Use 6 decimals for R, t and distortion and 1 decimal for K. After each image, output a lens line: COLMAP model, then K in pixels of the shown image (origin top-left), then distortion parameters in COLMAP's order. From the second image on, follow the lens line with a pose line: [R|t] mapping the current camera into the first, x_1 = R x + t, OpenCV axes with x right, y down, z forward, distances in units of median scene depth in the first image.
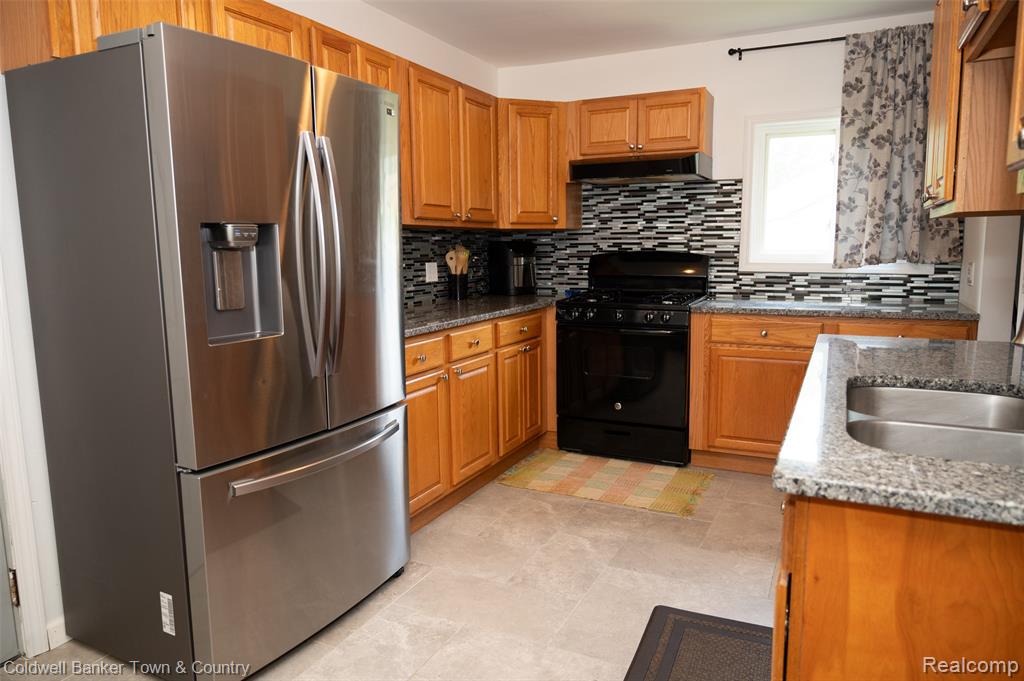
lens RADIAL K [[677.6, 0, 513.0], [0, 677.6, 344.7], [0, 0, 1]] dist [-0.017866, 0.001622]
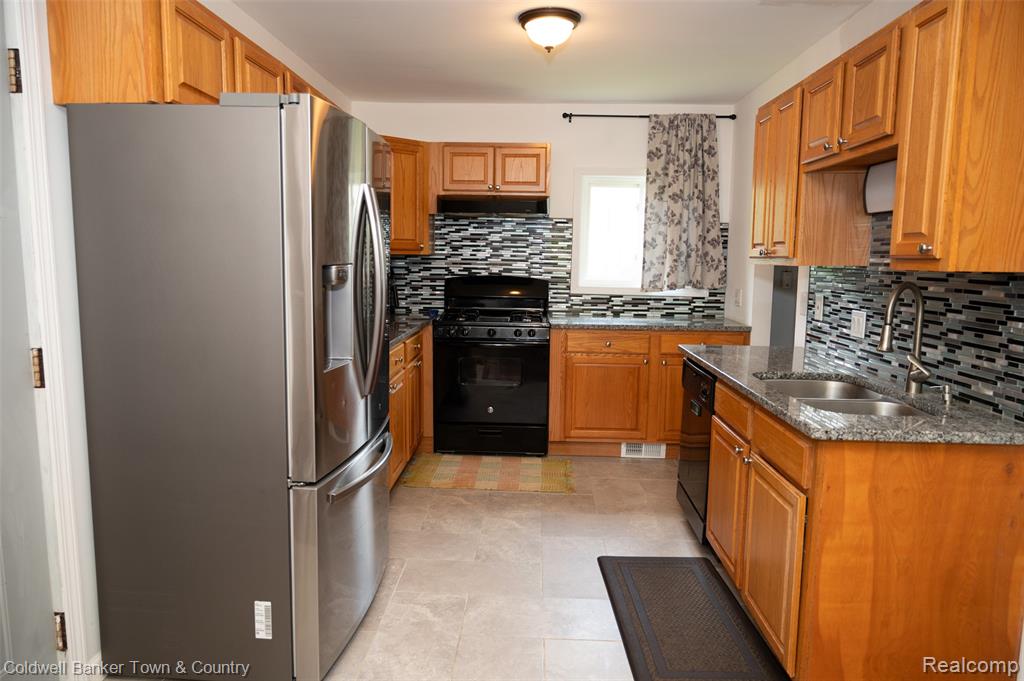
lens RADIAL K [[676.9, 0, 509.1], [0, 676.9, 346.2], [0, 0, 1]] dist [-0.021691, 0.001710]
pose [[0.915226, -0.028923, 0.401901, -0.285240], [0.033364, 0.999435, -0.004052, -0.012979], [-0.401557, 0.017117, 0.915674, -0.082130]]
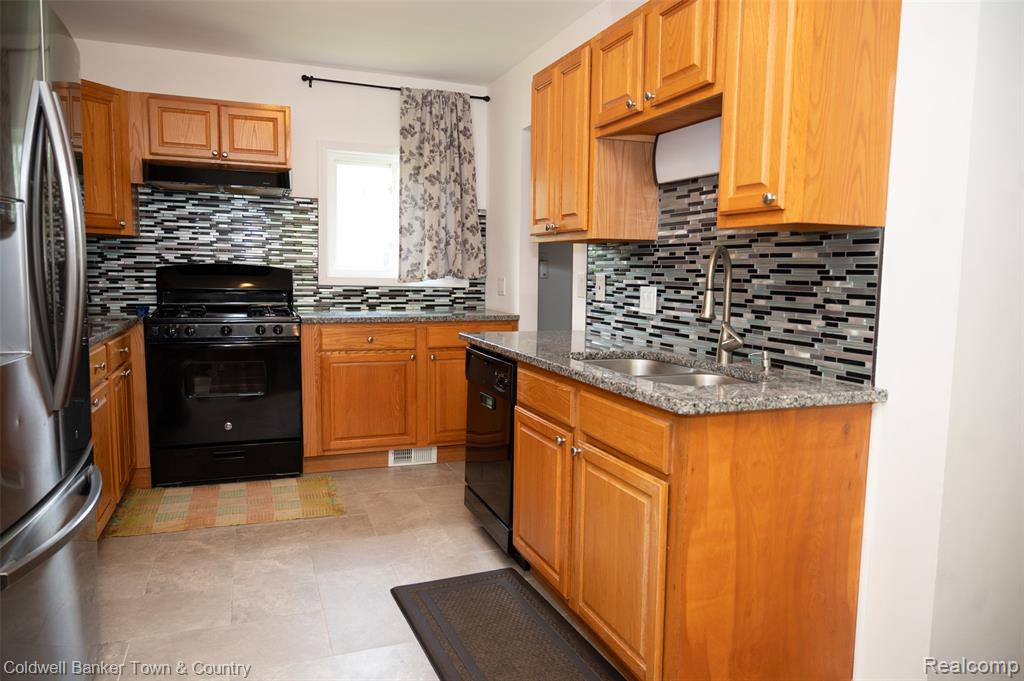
lens RADIAL K [[677.6, 0, 513.0], [0, 677.6, 344.7], [0, 0, 1]] dist [-0.017866, 0.001622]
pose [[0.677636, -0.057626, 0.733136, -0.264500], [0.080629, 0.996737, 0.003819, 0.006105], [-0.730964, 0.056524, 0.680072, 0.064064]]
